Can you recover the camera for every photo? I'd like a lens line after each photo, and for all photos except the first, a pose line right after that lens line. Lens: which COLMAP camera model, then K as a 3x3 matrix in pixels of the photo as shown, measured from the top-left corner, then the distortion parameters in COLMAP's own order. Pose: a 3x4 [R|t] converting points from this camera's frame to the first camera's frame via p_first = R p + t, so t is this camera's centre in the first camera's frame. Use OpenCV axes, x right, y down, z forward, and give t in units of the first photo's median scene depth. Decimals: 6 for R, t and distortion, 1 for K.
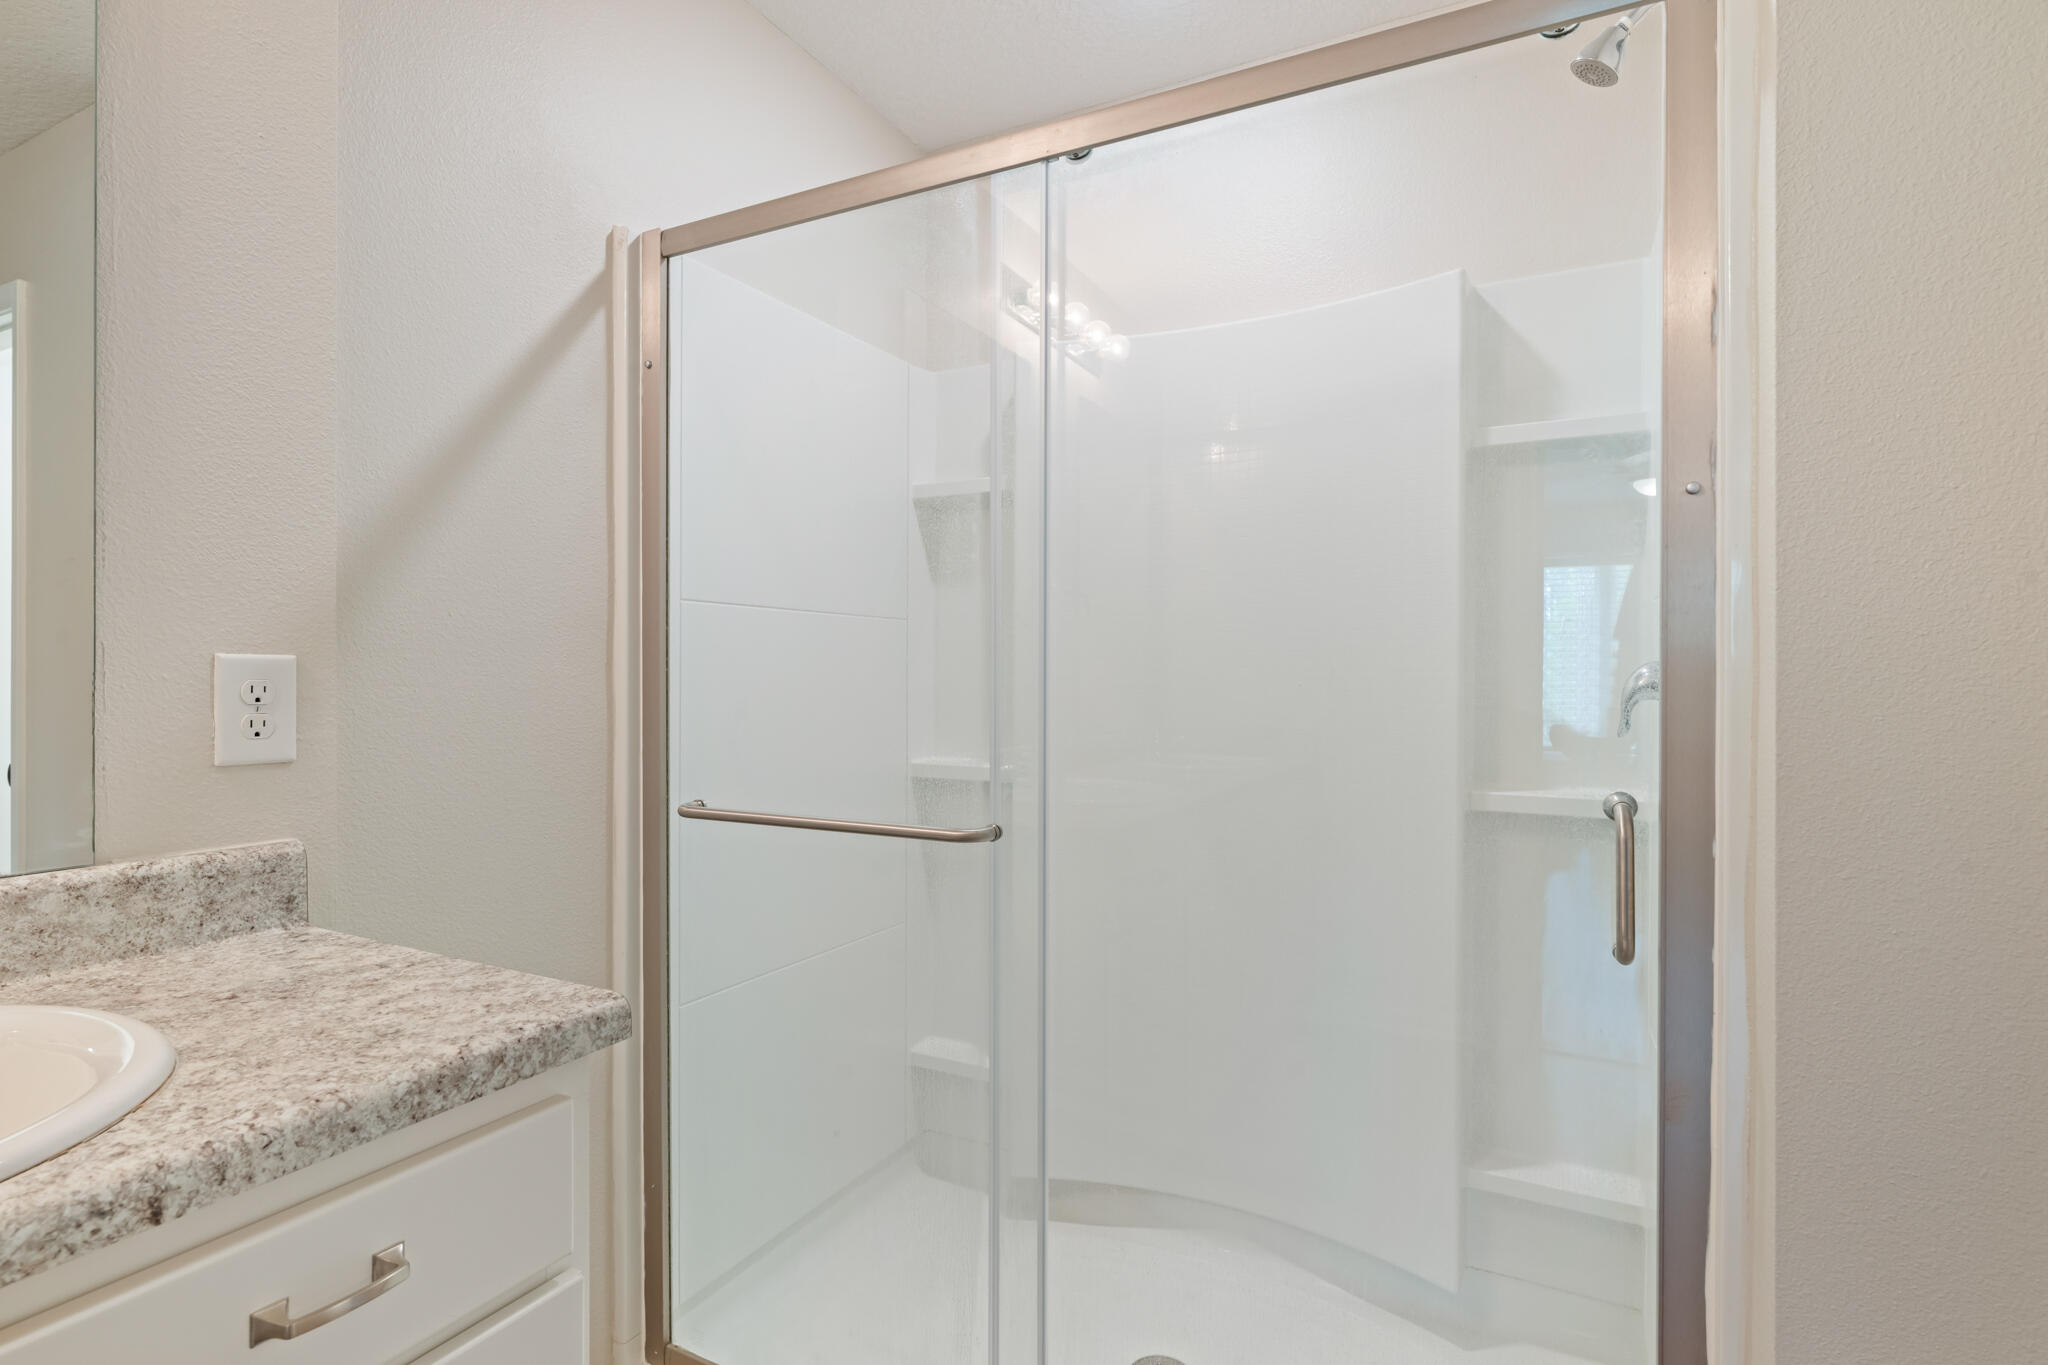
lens RADIAL K [[985.1, 0, 1024.8], [0, 985.1, 683.4], [0, 0, 1]] dist [-0.001095, -0.000222]
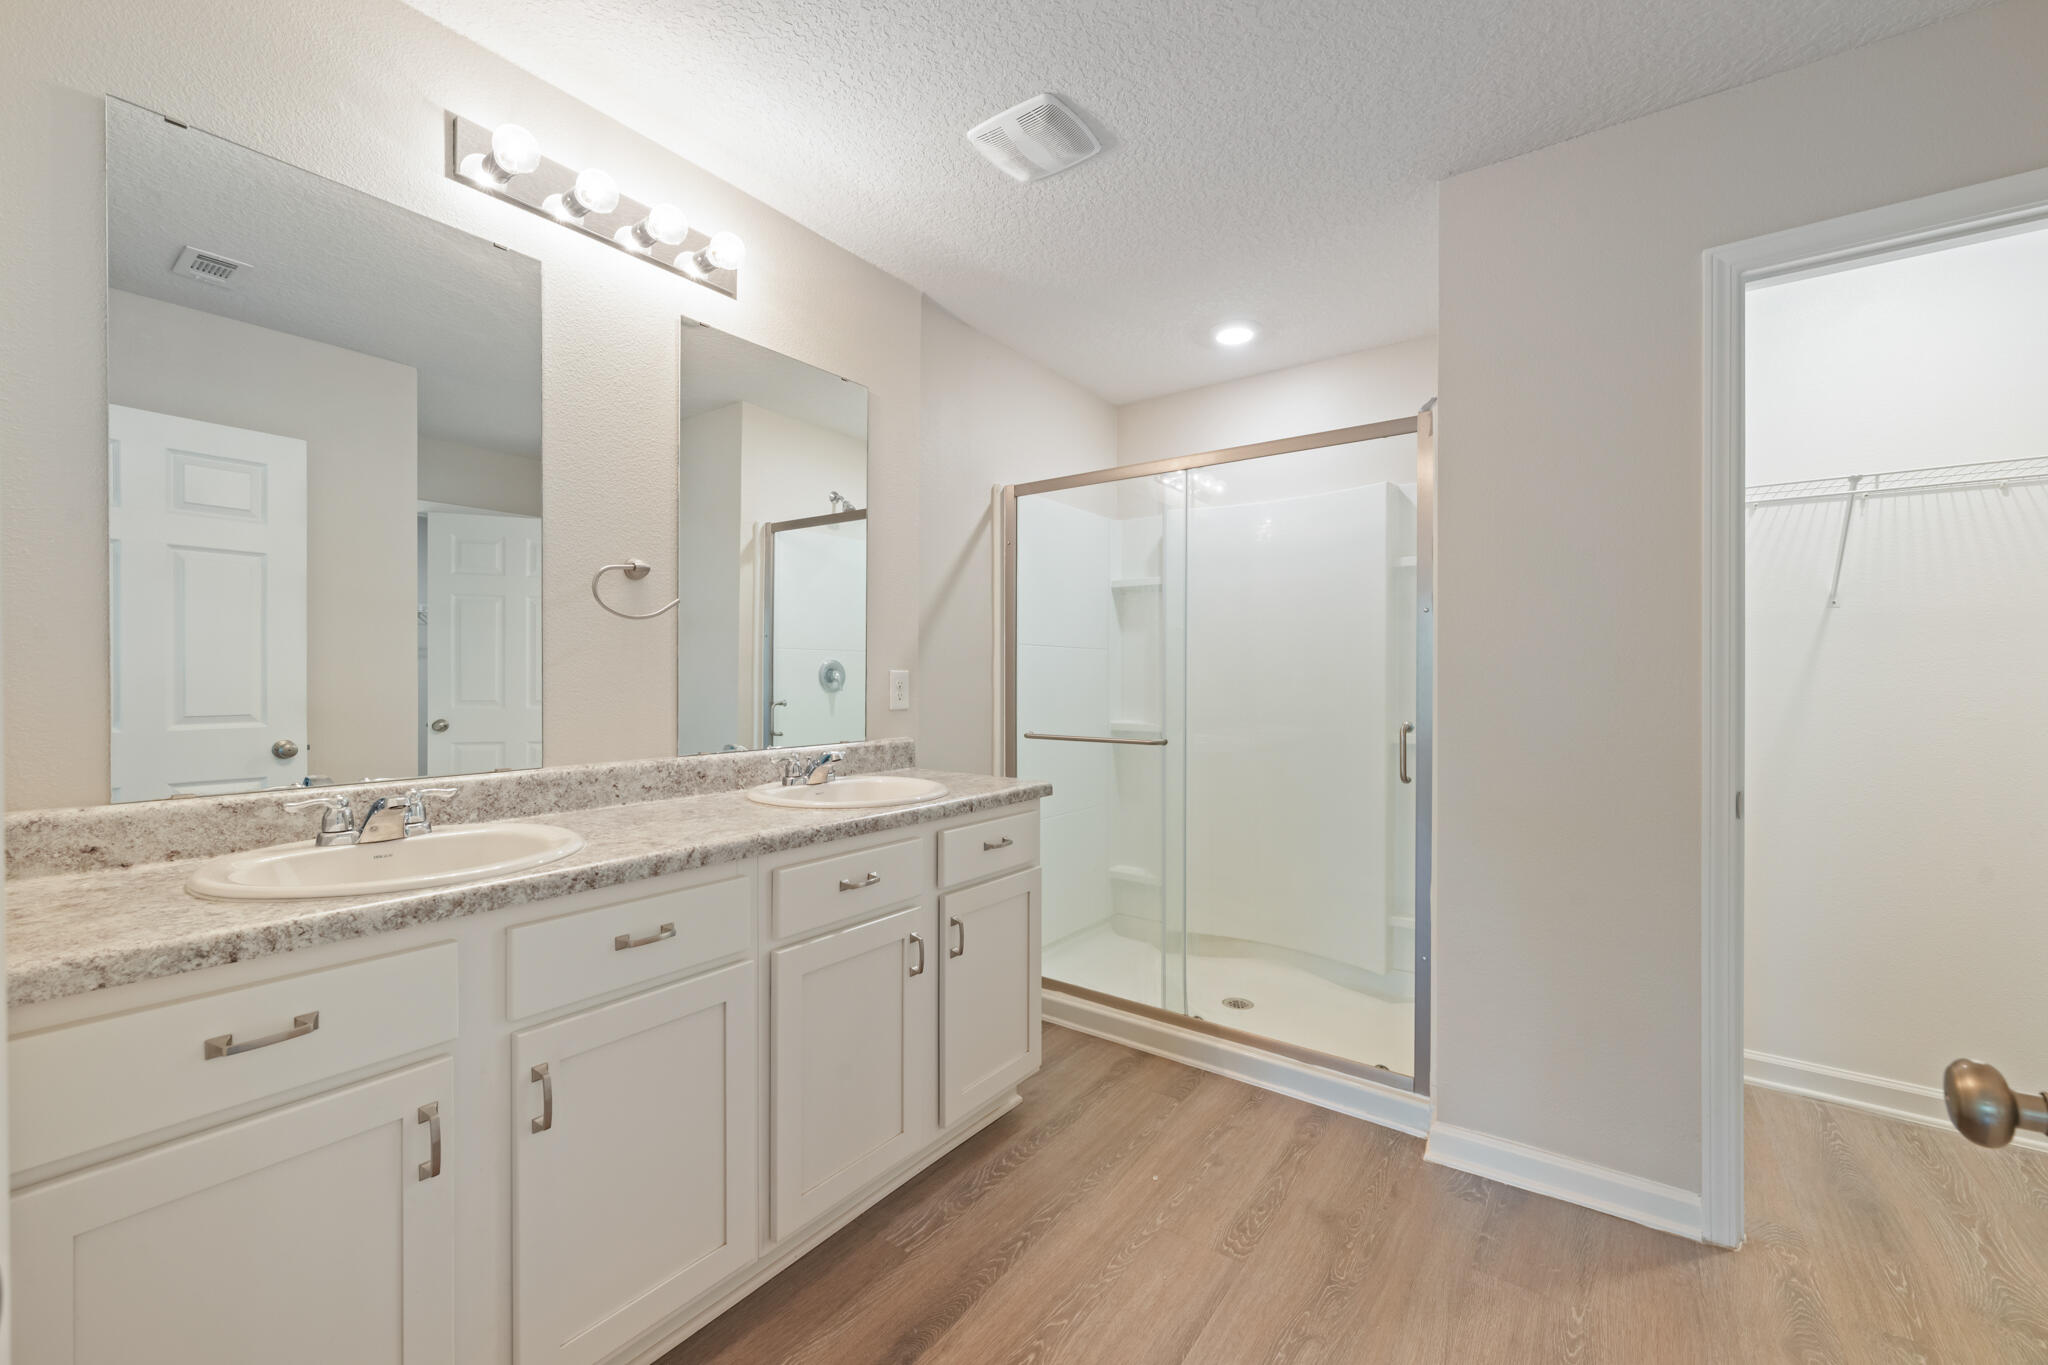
lens RADIAL K [[816.3, 0, 1024.0], [0, 816.3, 682.5], [0, 0, 1]] dist [-0.000130, -0.000036]
pose [[0.987698, -0.002578, -0.156355, -0.049898], [0.001599, 0.999978, -0.006388, 0.014256], [0.156368, 0.006059, 0.987680, -0.891741]]
